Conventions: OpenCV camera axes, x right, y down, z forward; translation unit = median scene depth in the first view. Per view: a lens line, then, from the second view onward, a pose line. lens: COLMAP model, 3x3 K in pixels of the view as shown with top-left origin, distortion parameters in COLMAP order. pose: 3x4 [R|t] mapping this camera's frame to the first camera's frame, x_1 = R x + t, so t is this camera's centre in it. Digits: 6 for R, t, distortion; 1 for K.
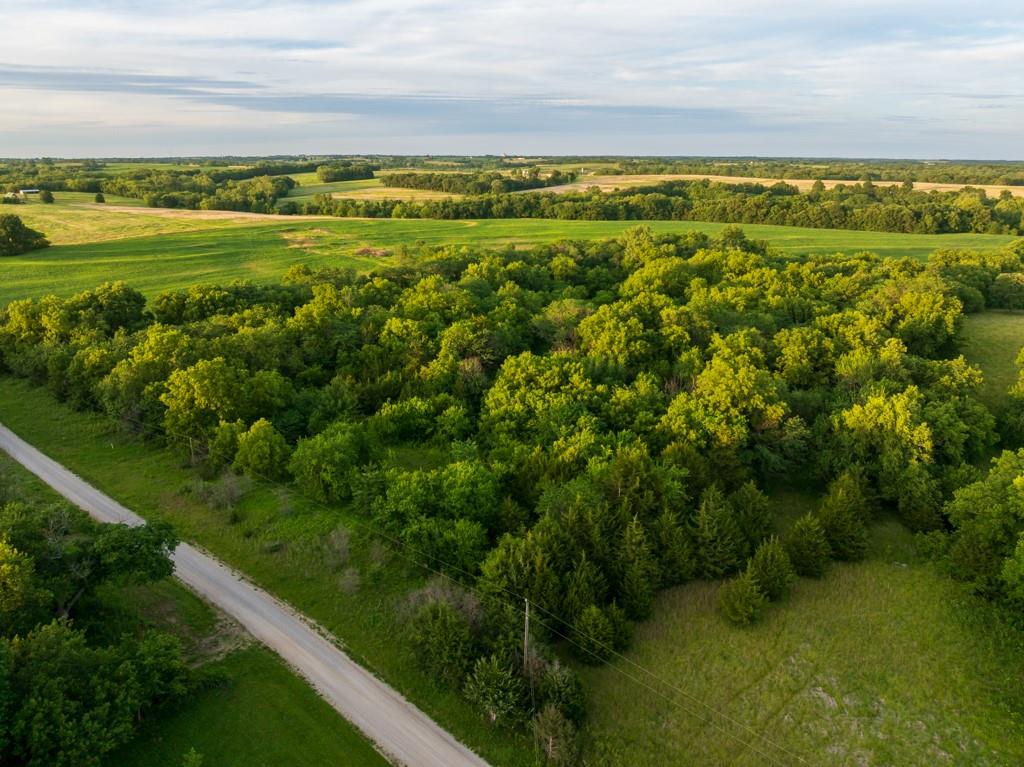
lens RADIAL K [[722.4, 0, 512.0], [0, 722.4, 383.5], [0, 0, 1]] dist [-0.040051, 0.009823]
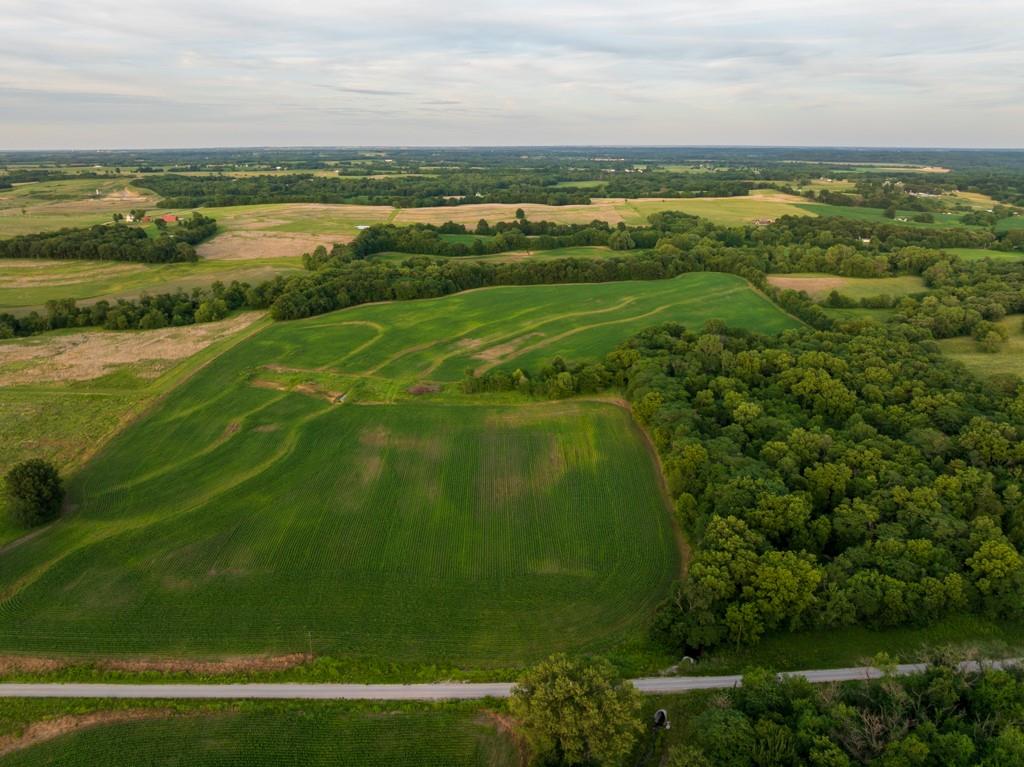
lens RADIAL K [[722.4, 0, 512.0], [0, 722.4, 383.5], [0, 0, 1]] dist [-0.040051, 0.009823]
pose [[0.732103, -0.218220, 0.645294, -1.924677], [0.206166, 0.973853, 0.095428, -0.677447], [-0.649246, 0.063174, 0.757950, 0.497946]]
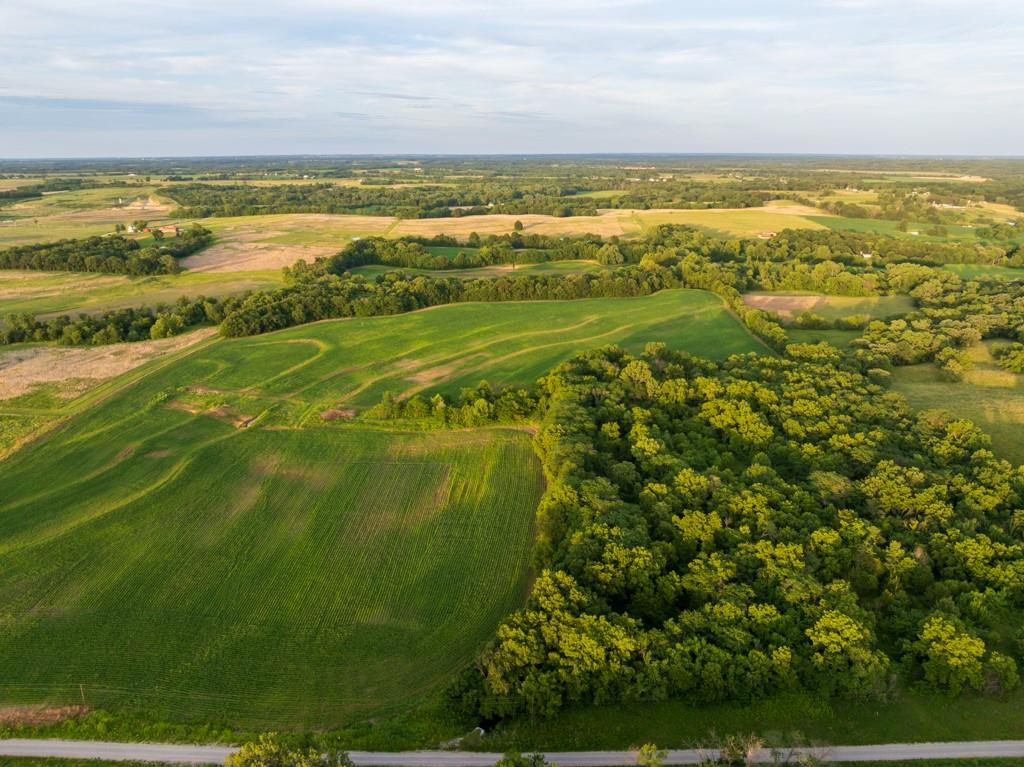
lens RADIAL K [[722.4, 0, 512.0], [0, 722.4, 383.5], [0, 0, 1]] dist [-0.040051, 0.009823]
pose [[0.767219, -0.201006, 0.609074, -1.545988], [0.195718, 0.977701, 0.076124, -0.653765], [-0.610794, 0.060803, 0.789451, 0.291358]]
